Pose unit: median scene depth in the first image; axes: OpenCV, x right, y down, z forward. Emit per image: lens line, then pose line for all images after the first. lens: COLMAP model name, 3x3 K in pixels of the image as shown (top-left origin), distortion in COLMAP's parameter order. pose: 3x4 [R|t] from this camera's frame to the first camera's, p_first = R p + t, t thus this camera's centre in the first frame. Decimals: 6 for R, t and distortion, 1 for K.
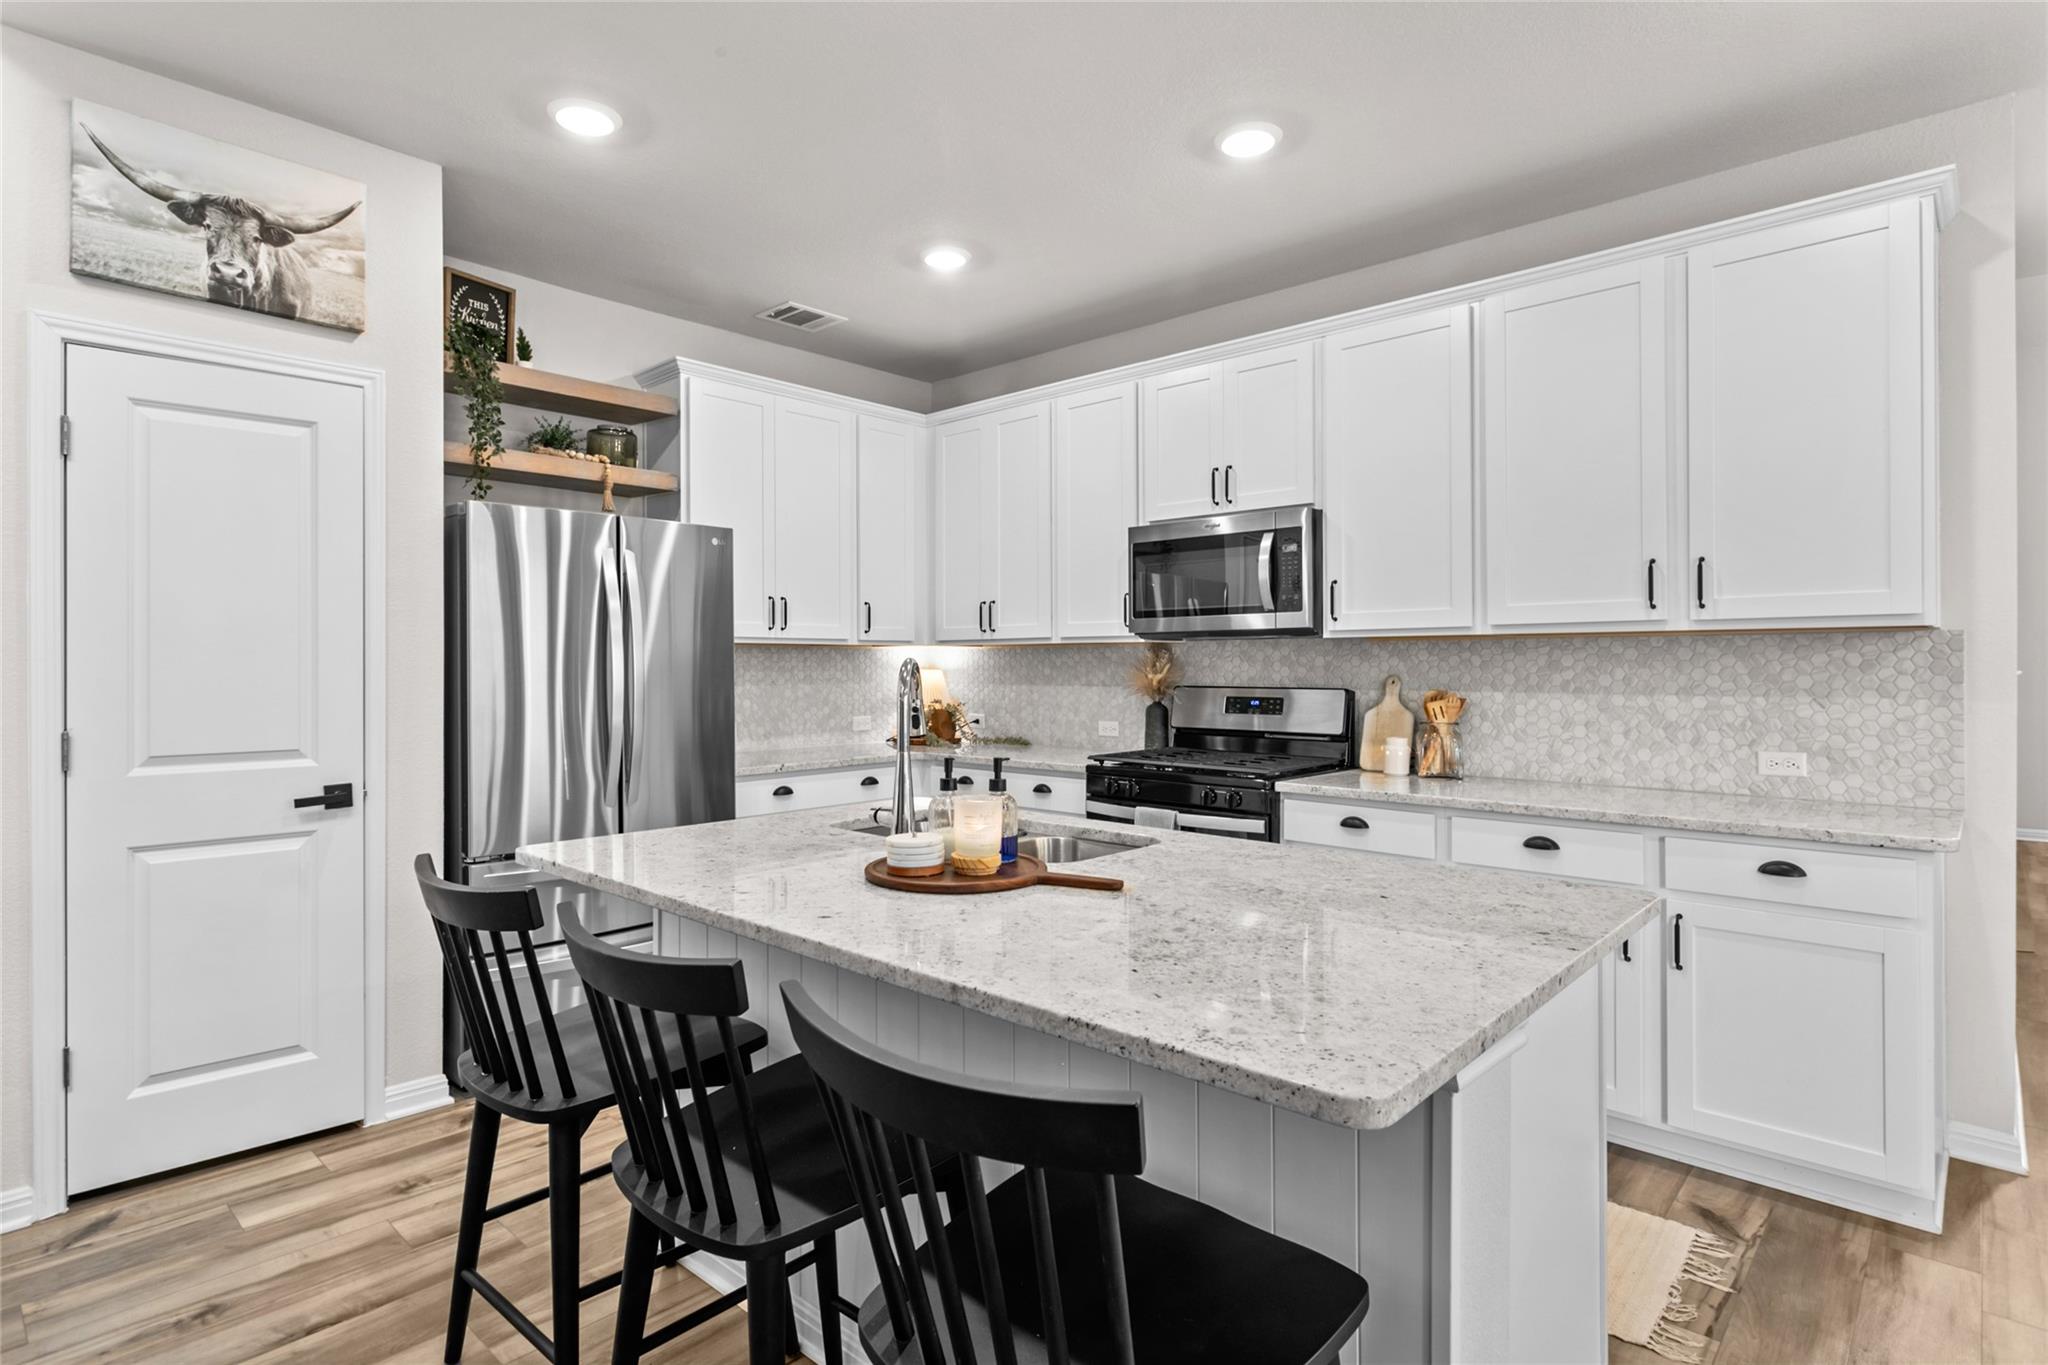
lens RADIAL K [[1041.3, 0, 1014.2], [0, 1041.3, 662.9], [0, 0, 1]] dist [-0.003157, -0.000187]
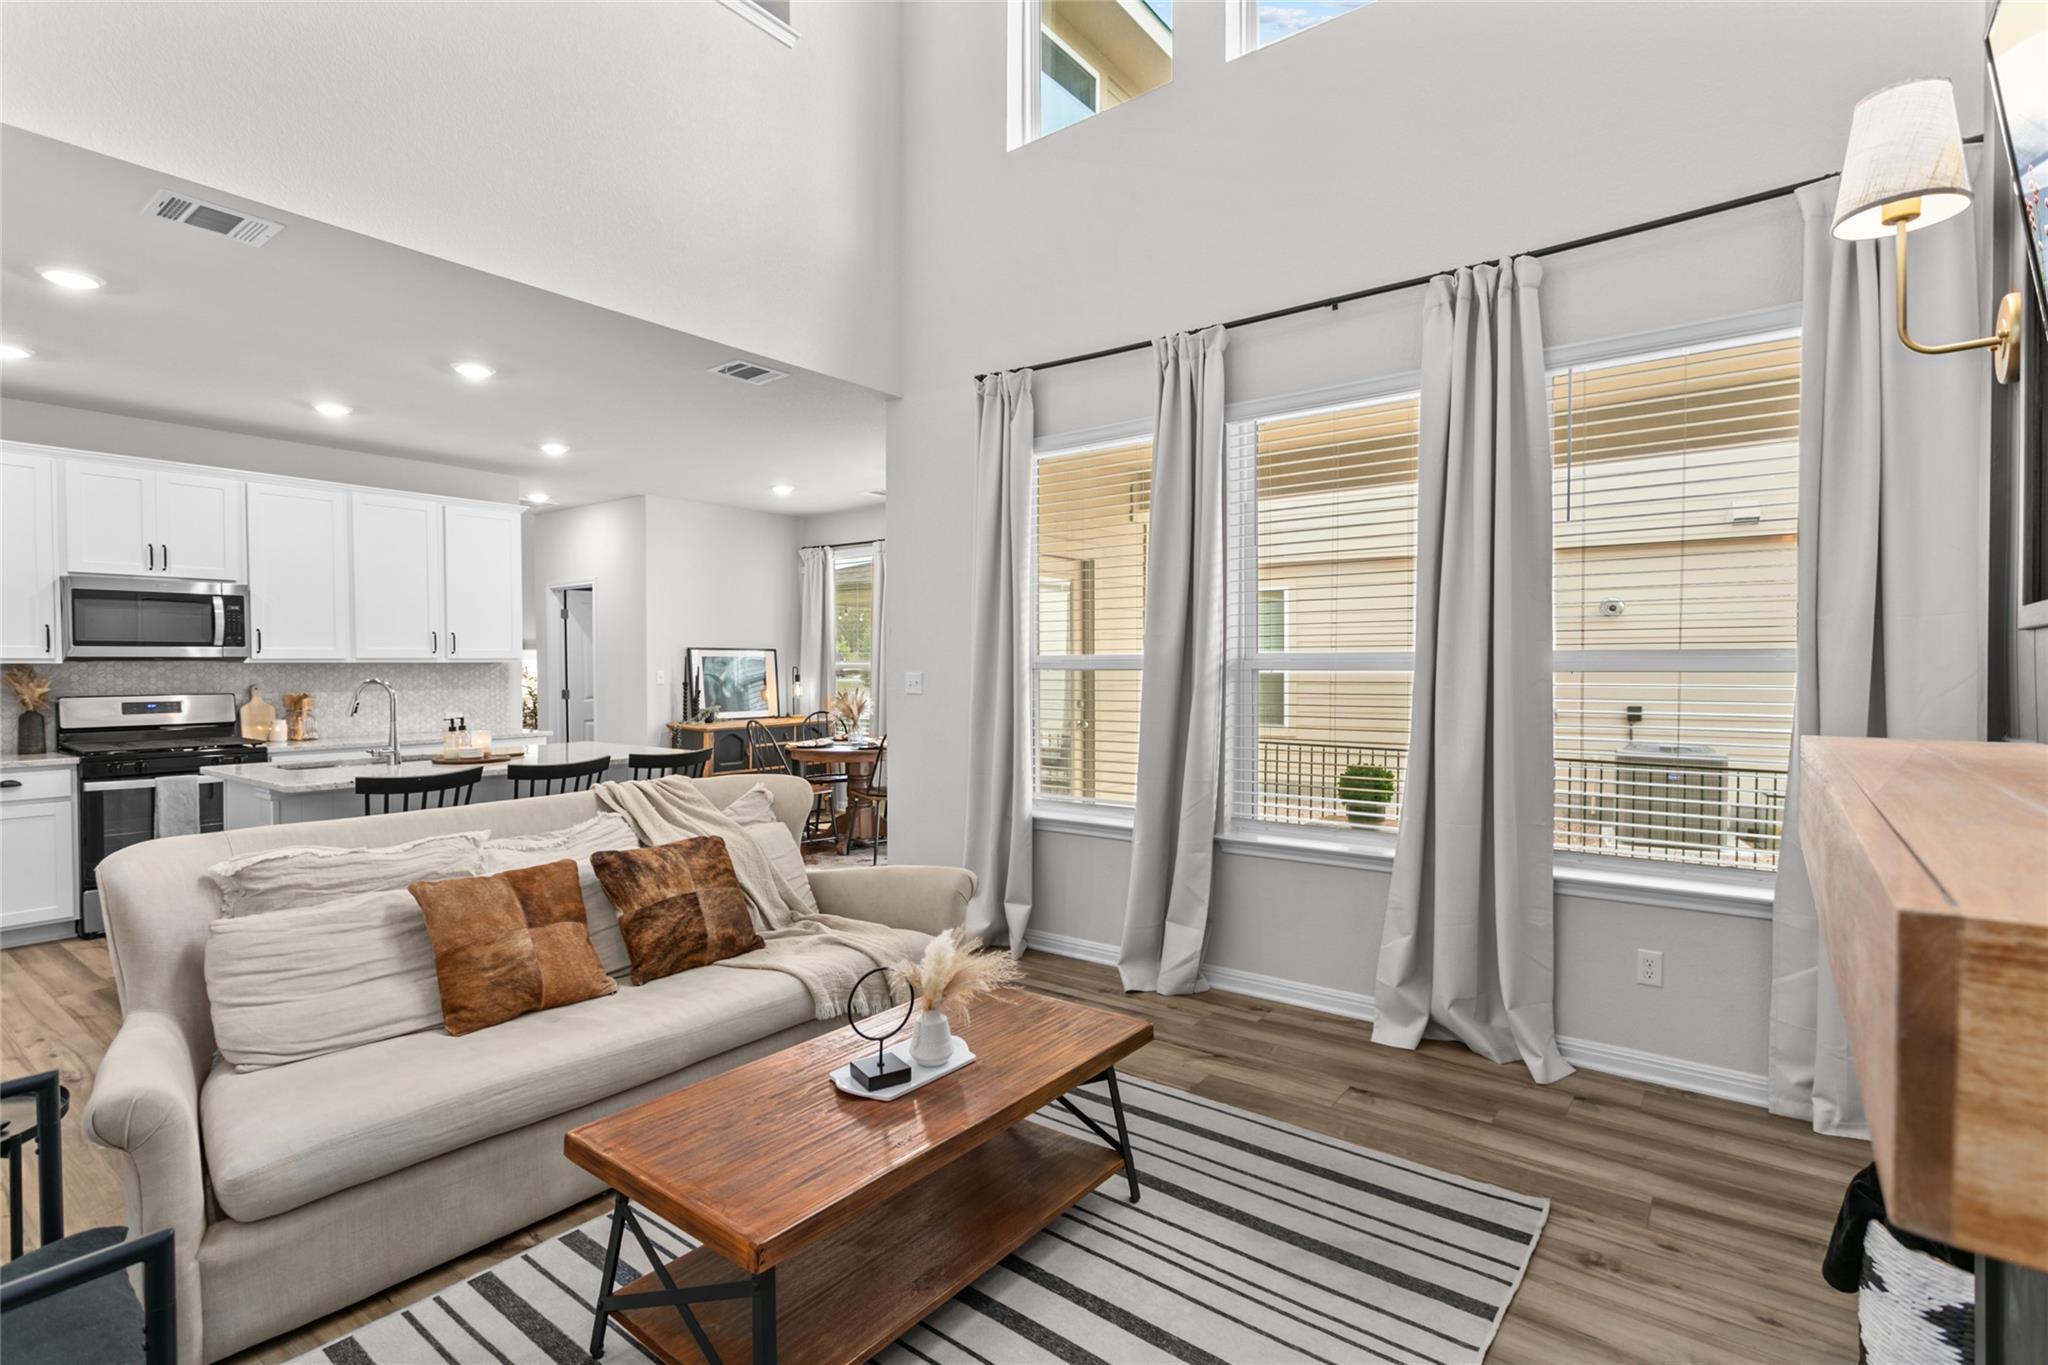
lens RADIAL K [[985.4, 0, 1011.1], [0, 985.4, 723.9], [0, 0, 1]] dist [0.002081, 0.000344]
pose [[-0.097794, -0.059875, 0.993404, -1.640586], [0.000426, 0.998186, 0.060205, -0.024732], [-0.995207, 0.006311, -0.097591, -0.075427]]
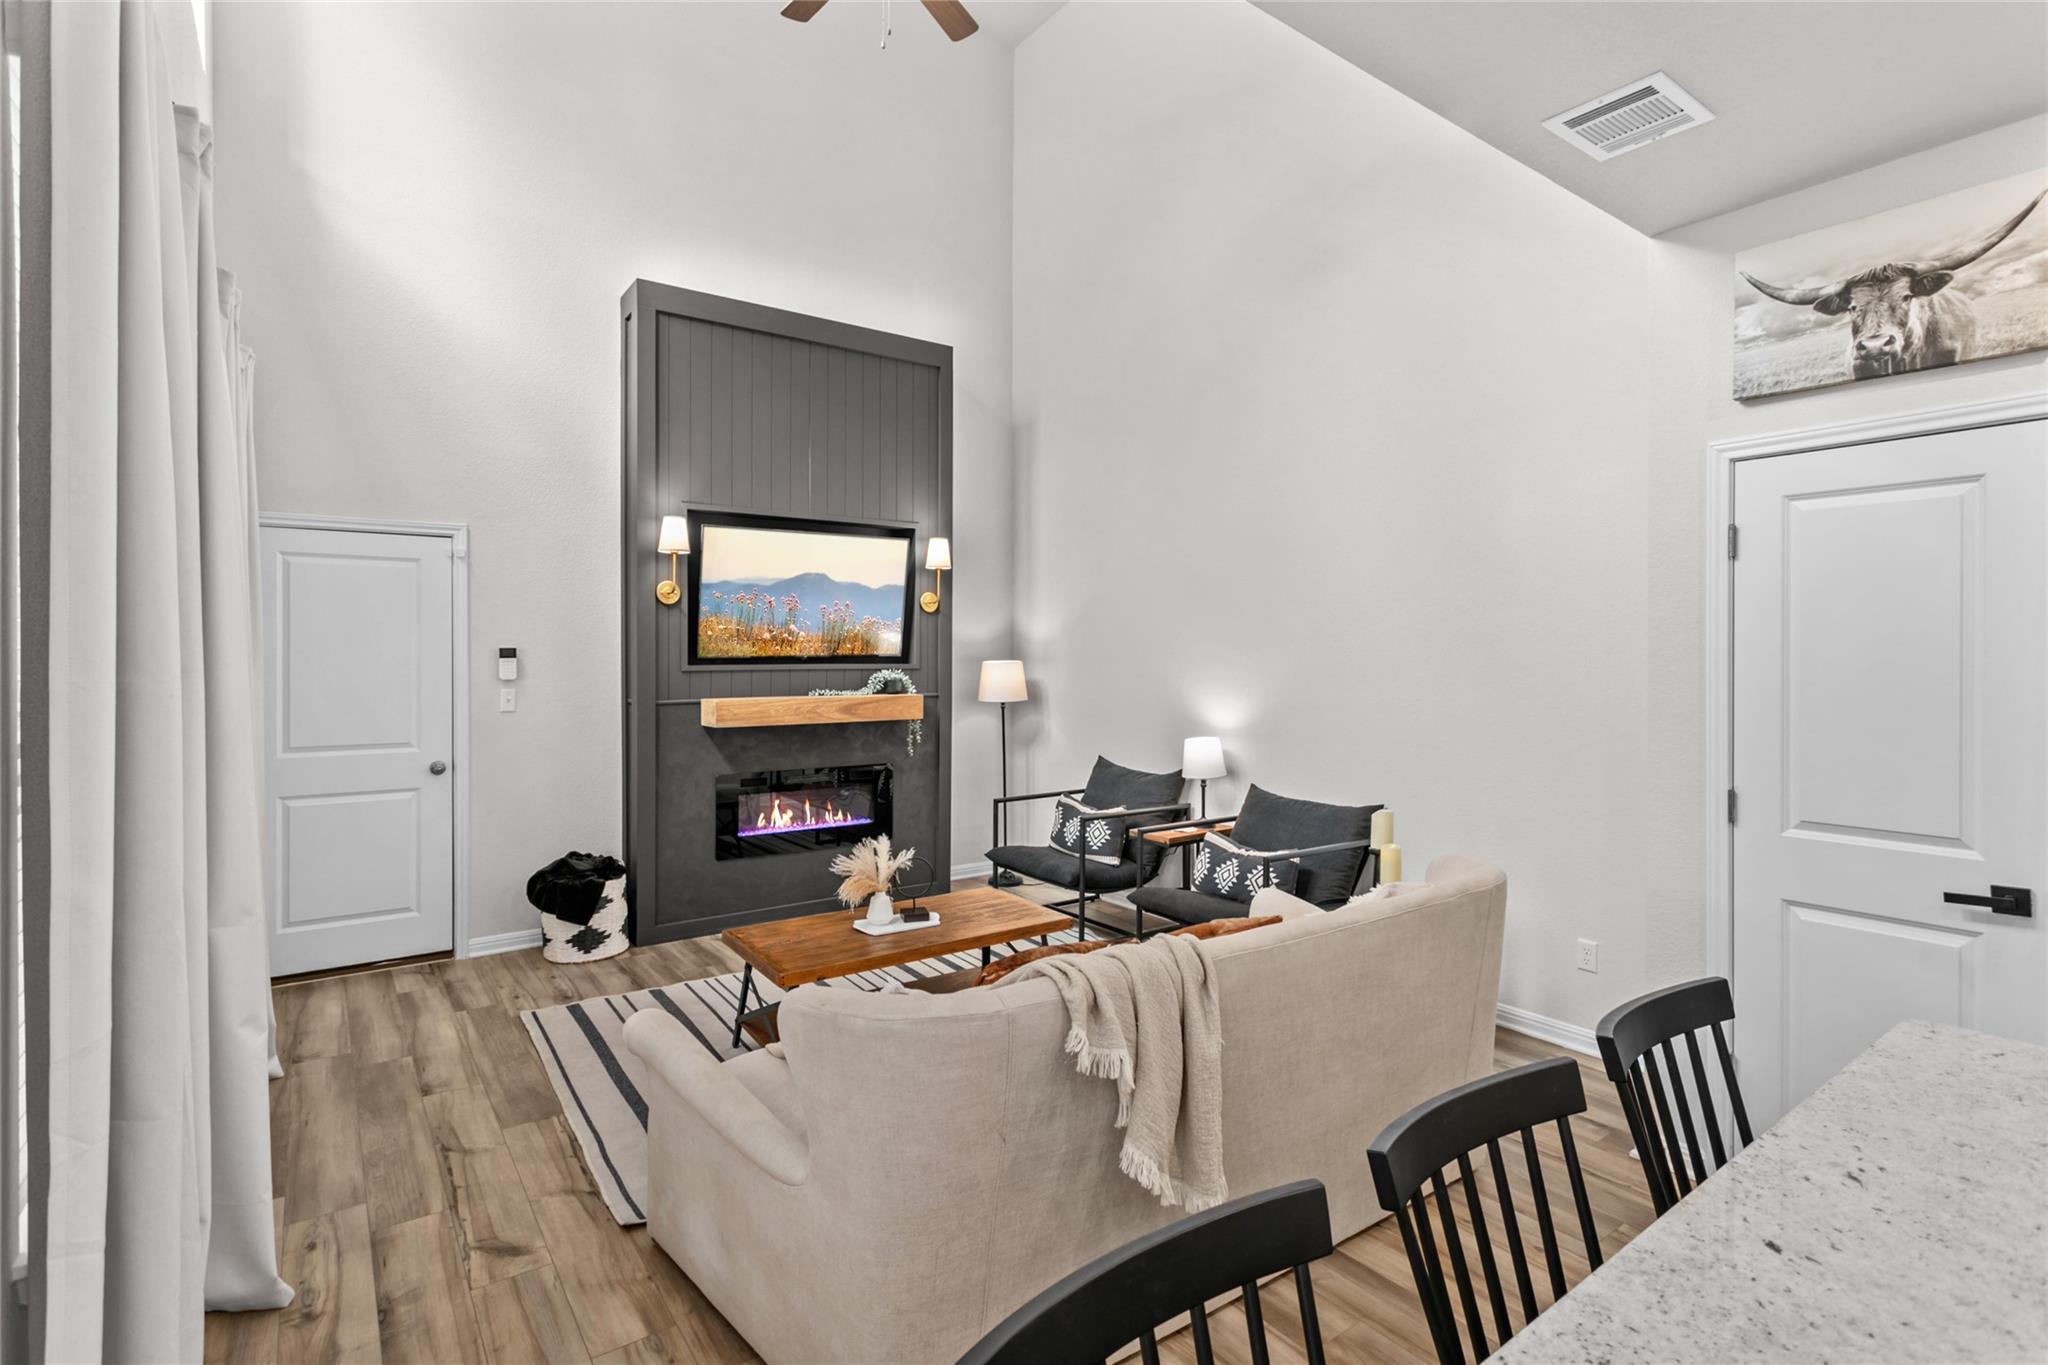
lens RADIAL K [[966.5, 0, 1016.2], [0, 966.5, 656.9], [0, 0, 1]] dist [0.004284, 0.001263]
pose [[-0.188323, 0.005997, -0.982089, 0.266262], [0.001312, 0.999982, 0.005855, -0.072759], [0.982106, -0.000186, -0.188327, 0.317361]]
